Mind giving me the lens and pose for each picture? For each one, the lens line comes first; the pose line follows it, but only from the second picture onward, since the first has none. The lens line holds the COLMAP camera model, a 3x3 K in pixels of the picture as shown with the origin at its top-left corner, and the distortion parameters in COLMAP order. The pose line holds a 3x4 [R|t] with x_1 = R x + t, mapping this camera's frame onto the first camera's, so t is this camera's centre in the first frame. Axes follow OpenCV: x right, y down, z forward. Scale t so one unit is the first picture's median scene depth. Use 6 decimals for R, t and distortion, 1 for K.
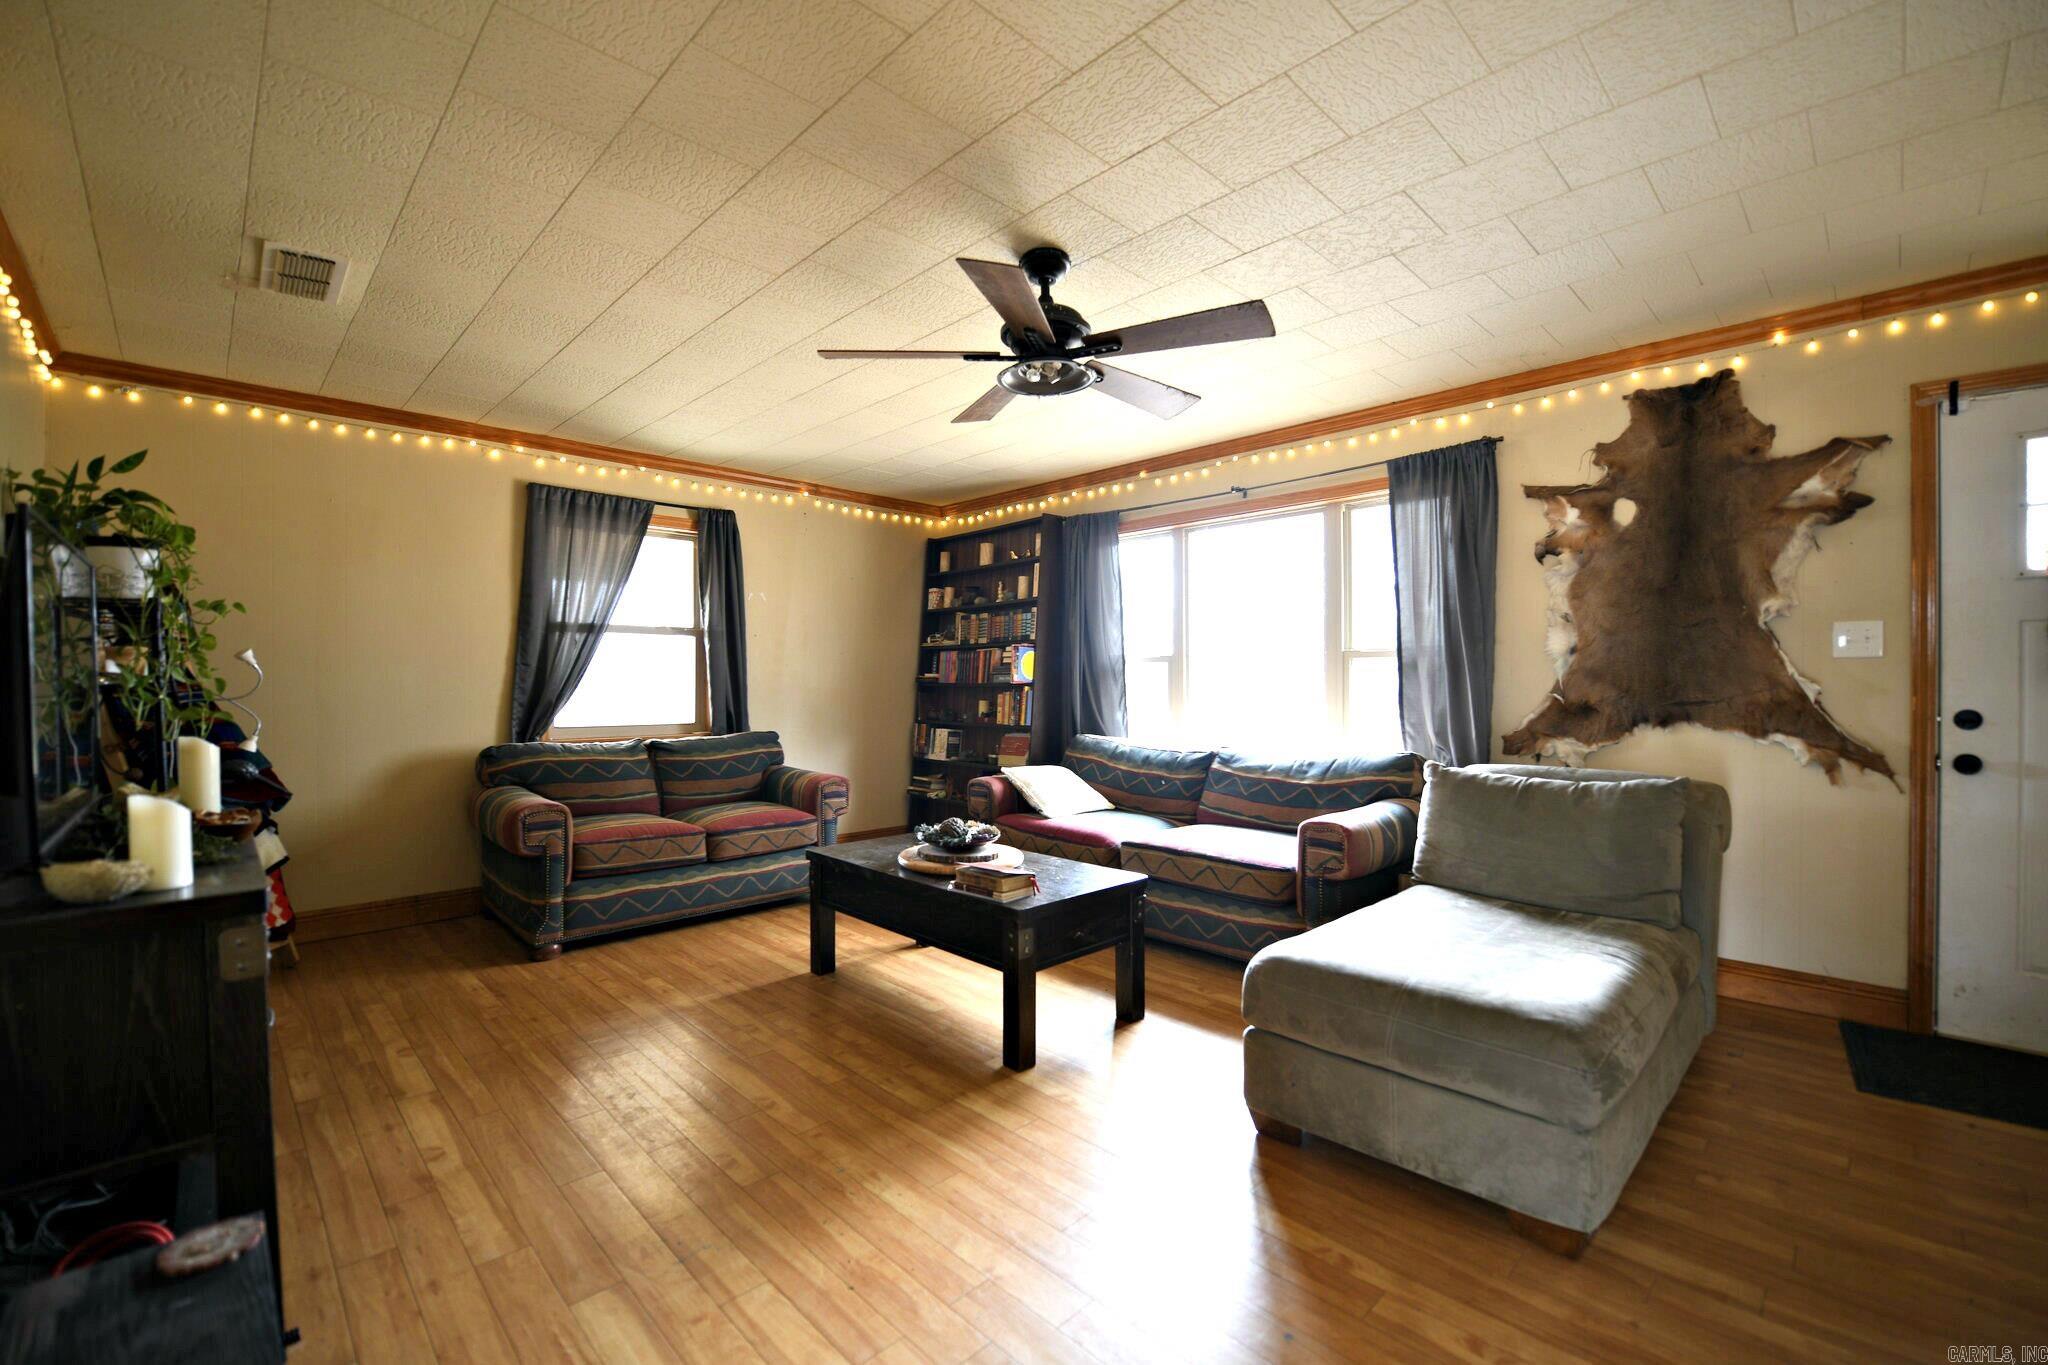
lens RADIAL K [[855.0, 0, 1024.0], [0, 855.0, 682.5], [0, 0, 1]] dist [-0.015024, -0.000427]
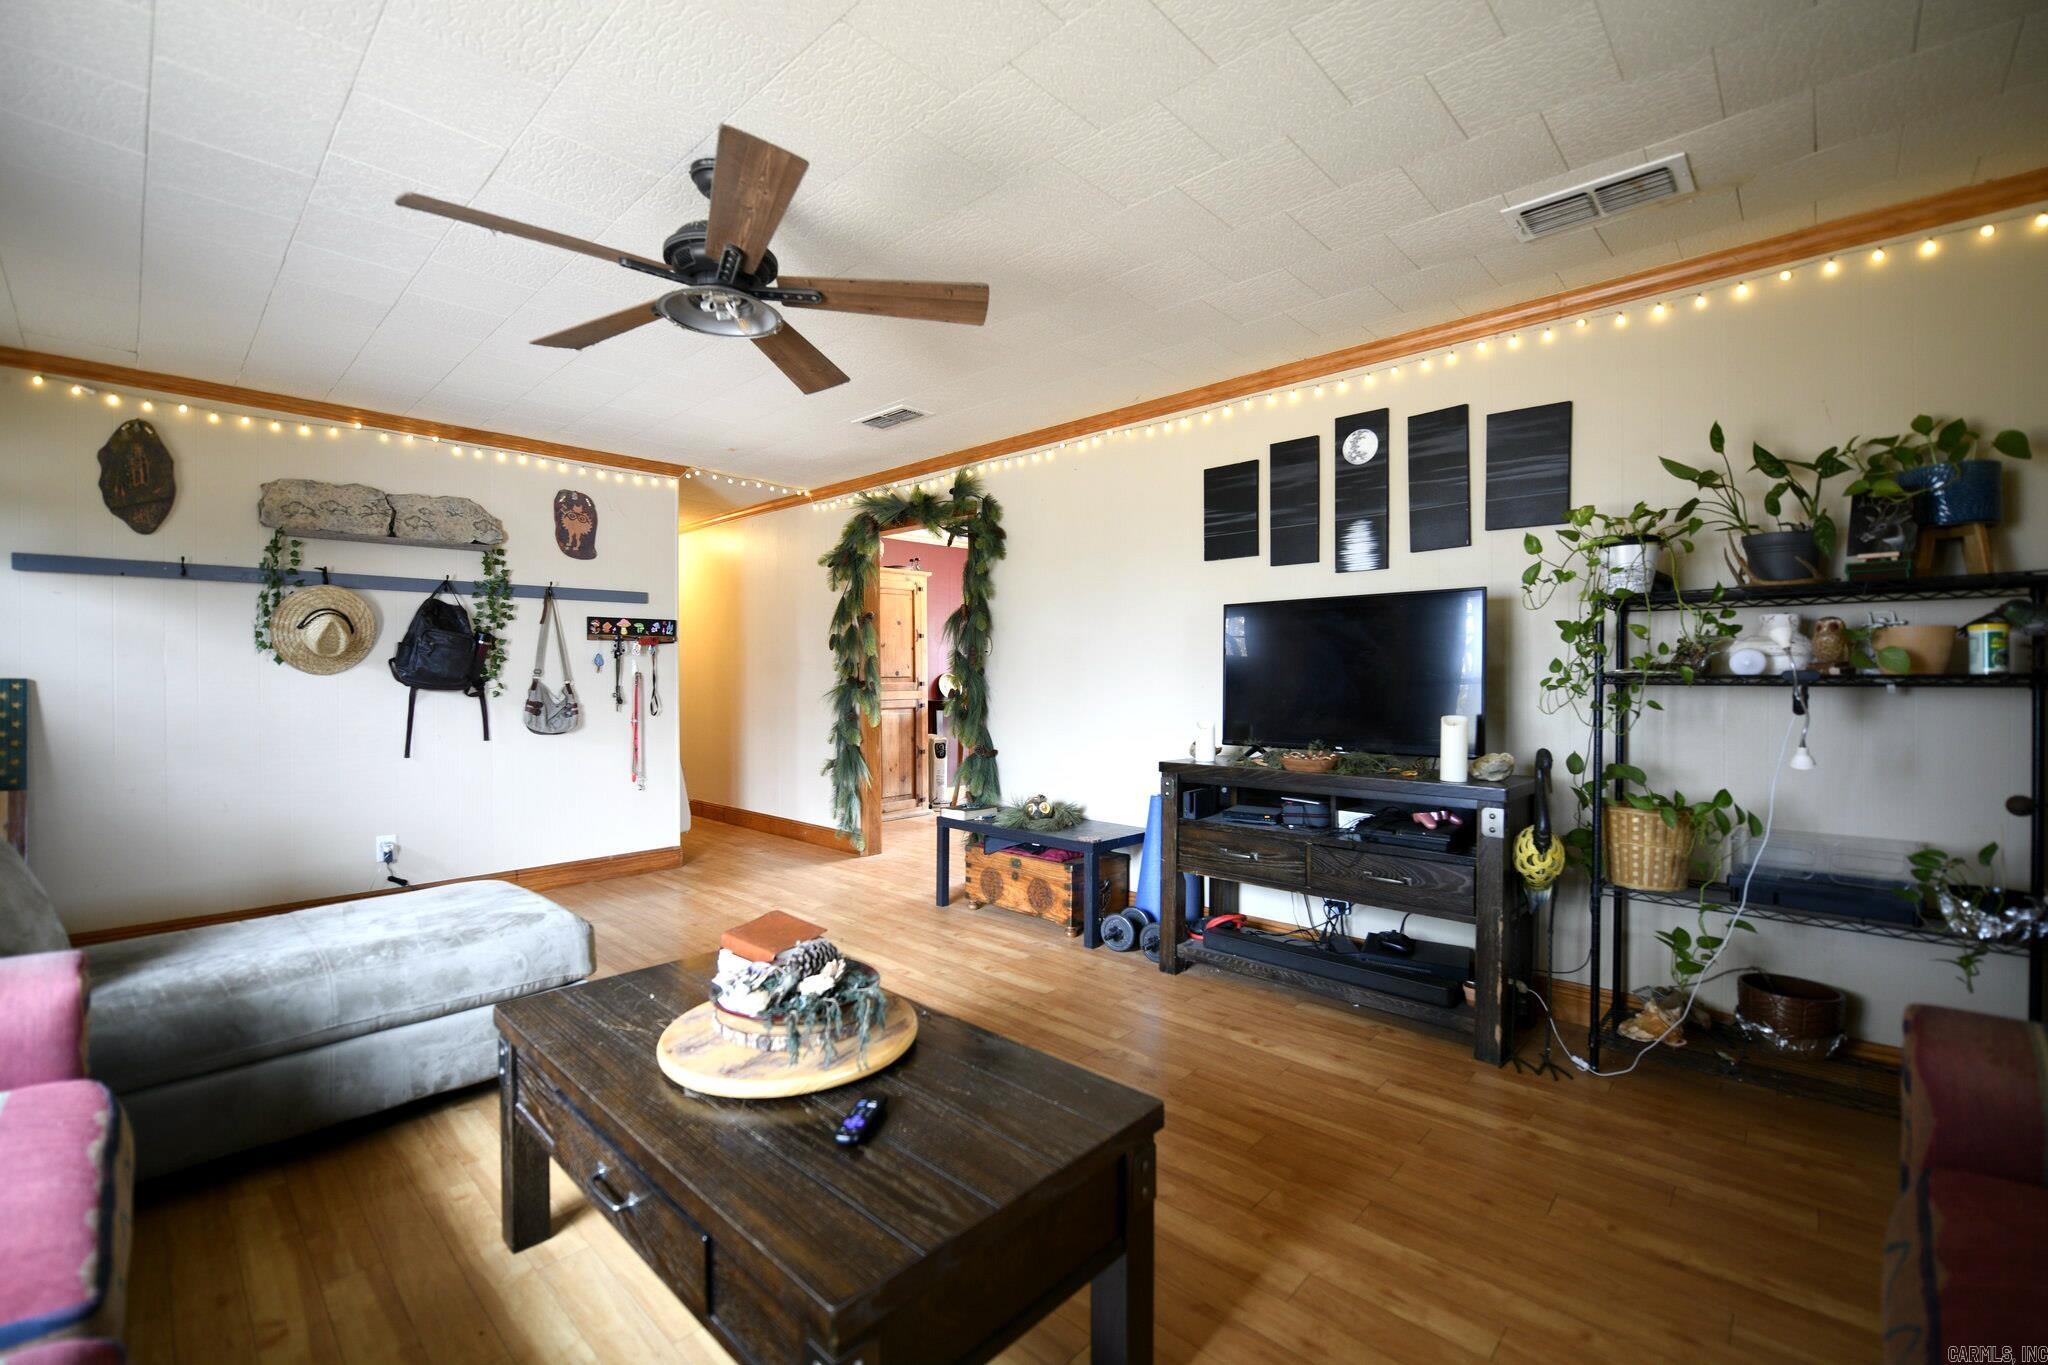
lens RADIAL K [[855.0, 0, 1024.0], [0, 855.0, 682.5], [0, 0, 1]] dist [-0.015024, -0.000427]
pose [[-0.999180, 0.005719, -0.040075, -0.139046], [0.005248, 0.999916, 0.011851, -0.002510], [0.040140, 0.011631, -0.999126, 1.091363]]
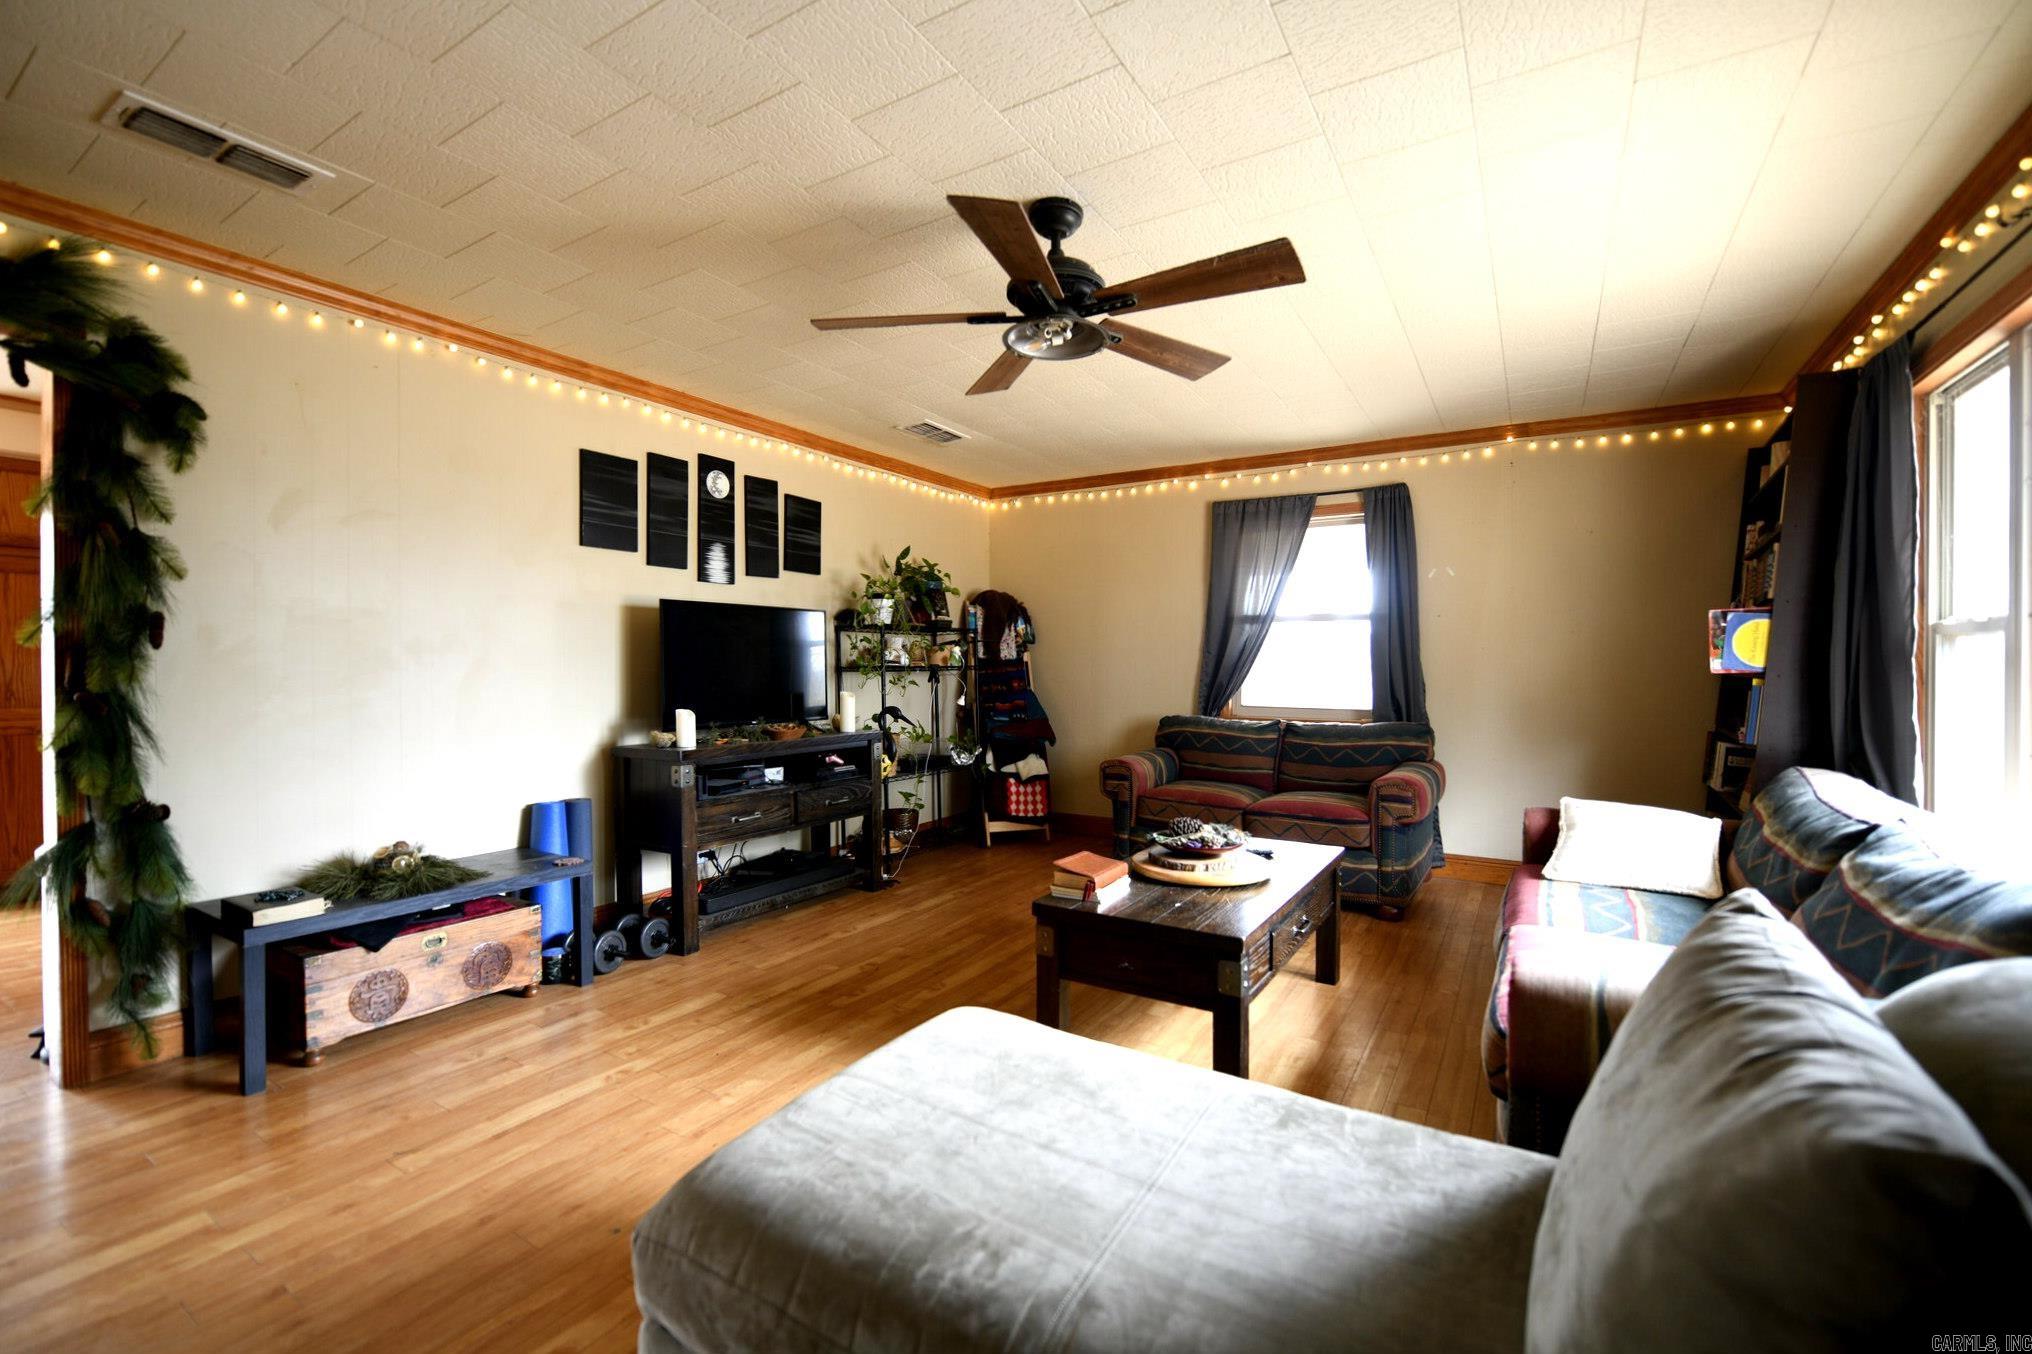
lens RADIAL K [[854.9, 0, 1013.4], [0, 854.9, 678.0], [0, 0, 1]] dist [-0.015980, -0.001253]
pose [[0.237633, 0.018862, -0.971172, 0.540983], [-0.005943, 0.999821, 0.017964, -0.004389], [0.971337, 0.001502, 0.237702, 0.435432]]
